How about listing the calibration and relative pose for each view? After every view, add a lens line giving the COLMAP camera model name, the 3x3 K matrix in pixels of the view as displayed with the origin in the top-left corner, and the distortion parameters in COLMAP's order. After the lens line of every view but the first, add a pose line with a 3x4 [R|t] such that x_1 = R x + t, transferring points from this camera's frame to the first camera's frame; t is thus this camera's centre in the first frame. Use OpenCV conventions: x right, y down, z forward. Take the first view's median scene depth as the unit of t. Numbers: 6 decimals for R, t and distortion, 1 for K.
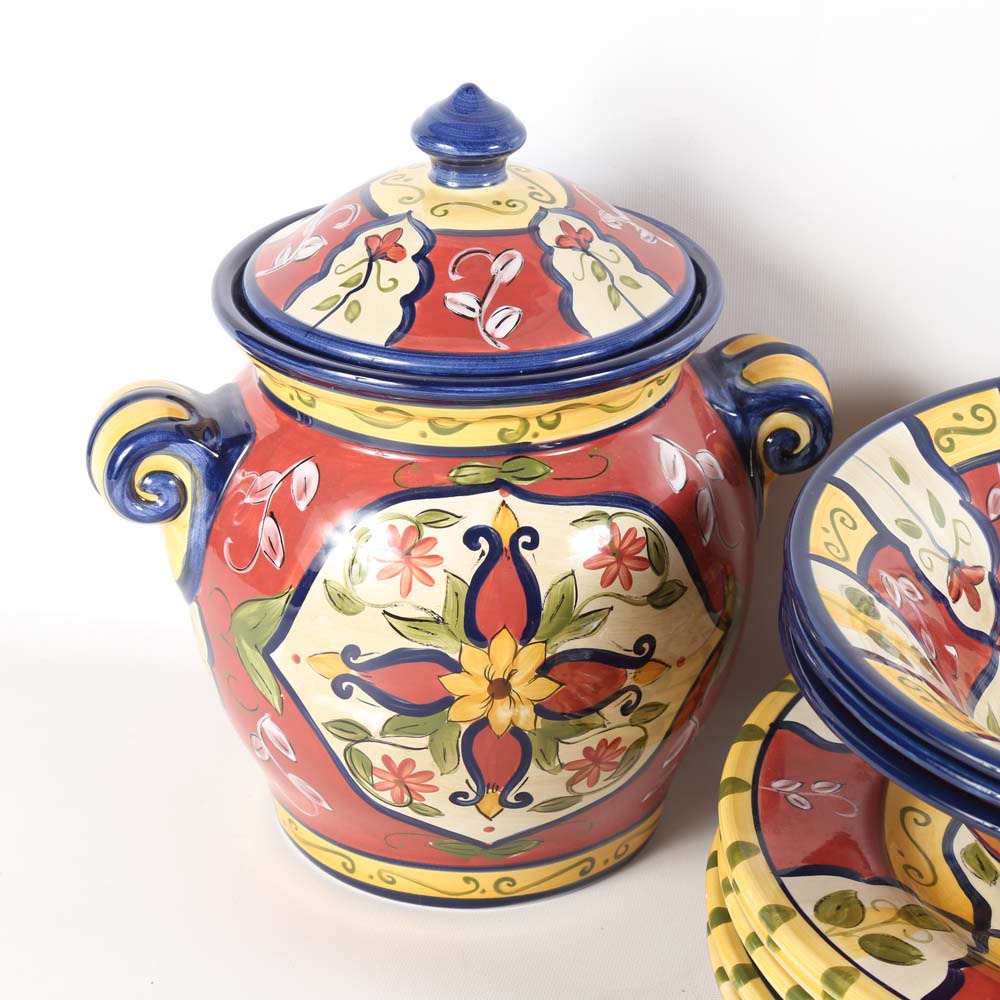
lens RADIAL K [[2906.1, 0, 480.4], [0, 2906.1, 500.4], [0, 0, 1]] dist [0.227615, -0.091209]
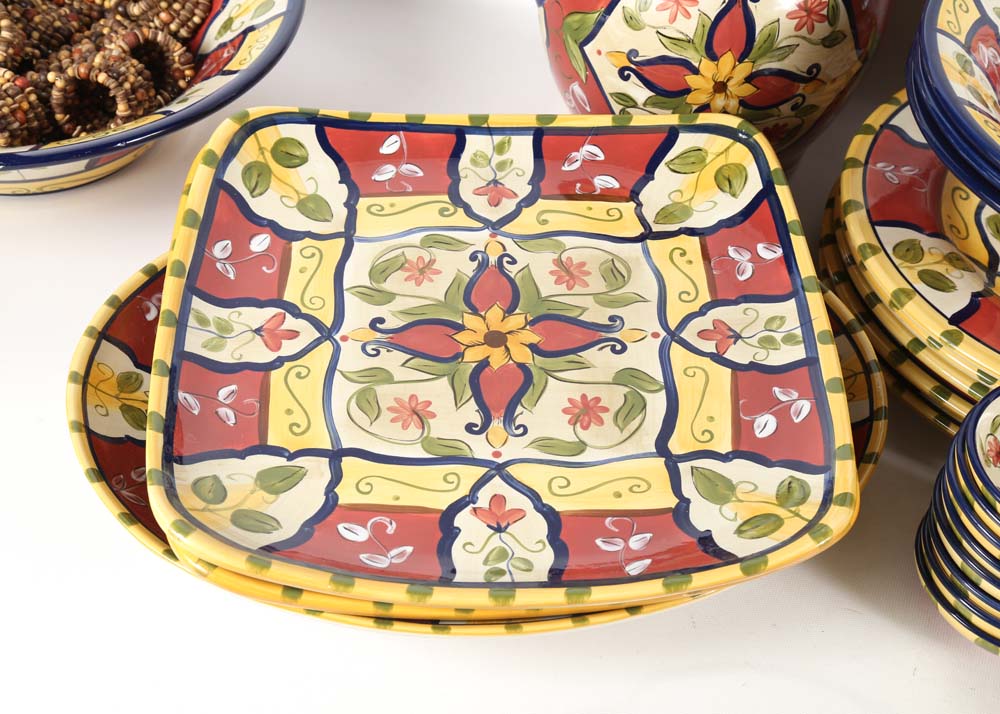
lens RADIAL K [[1419.8, 0, 500.0], [0, 1419.8, 357.0], [0, 0, 1]] dist [0.079628, 0.094823]
pose [[0.986151, 0.142490, -0.084865, -0.025862], [-0.110428, 0.945921, 0.305024, -0.022992], [0.123739, -0.291429, 0.948556, 0.179074]]
